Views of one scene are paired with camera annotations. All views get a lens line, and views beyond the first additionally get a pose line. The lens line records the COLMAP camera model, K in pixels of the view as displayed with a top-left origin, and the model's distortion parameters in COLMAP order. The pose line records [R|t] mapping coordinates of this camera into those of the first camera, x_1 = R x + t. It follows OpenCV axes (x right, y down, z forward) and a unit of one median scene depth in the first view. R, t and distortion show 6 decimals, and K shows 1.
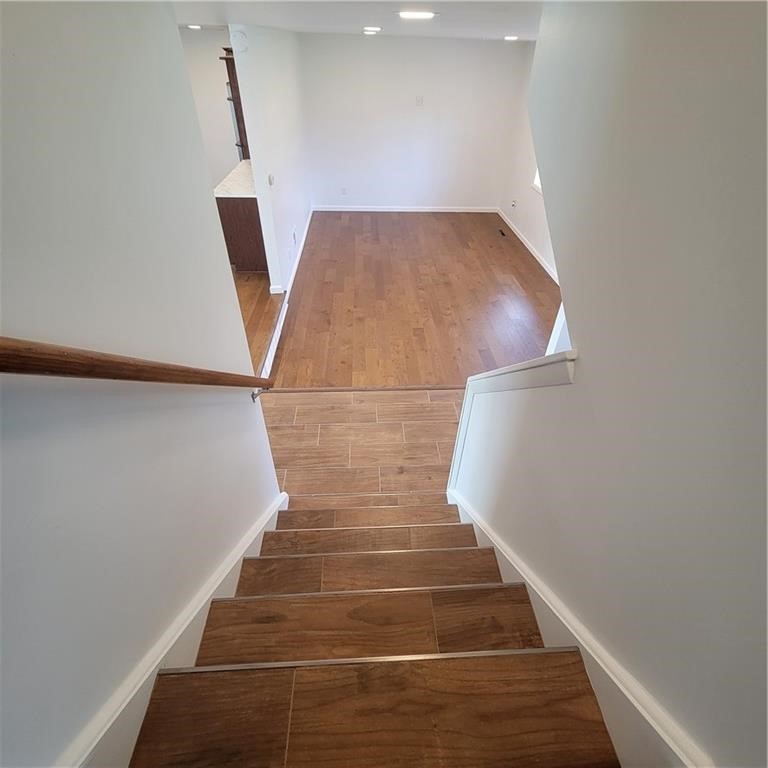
lens RADIAL K [[416.1, 0, 385.7], [0, 416.1, 384.8], [0, 0, 1]] dist [-0.006211, -0.001938]
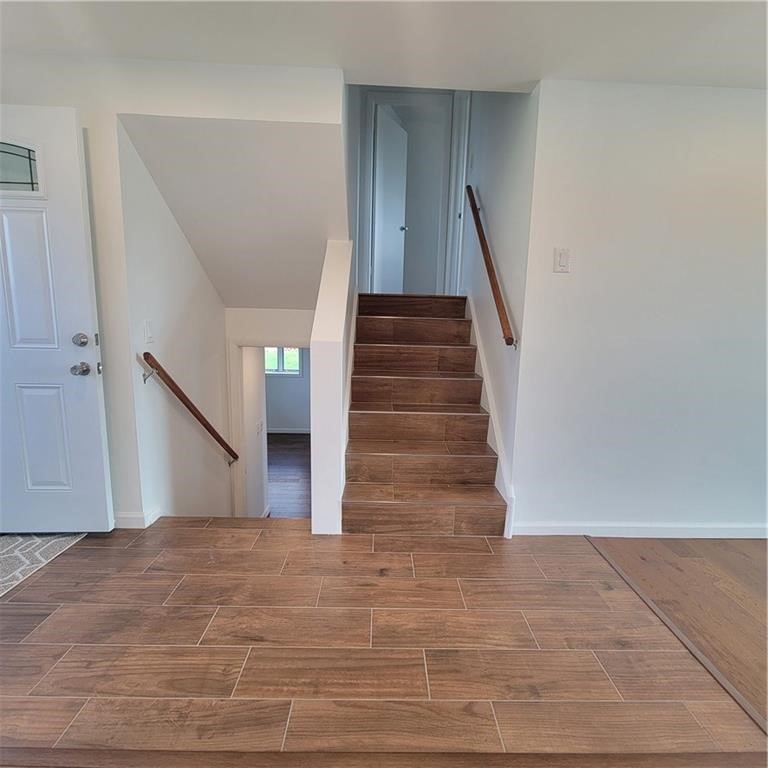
lens RADIAL K [[416.1, 0, 386.5], [0, 416.1, 383.6], [0, 0, 1]] dist [-0.006211, -0.001938]
pose [[-0.998895, -0.035931, 0.030296, 0.019377], [-0.001729, 0.672276, 0.740299, -0.489174], [-0.046967, 0.739428, -0.671595, 1.137238]]
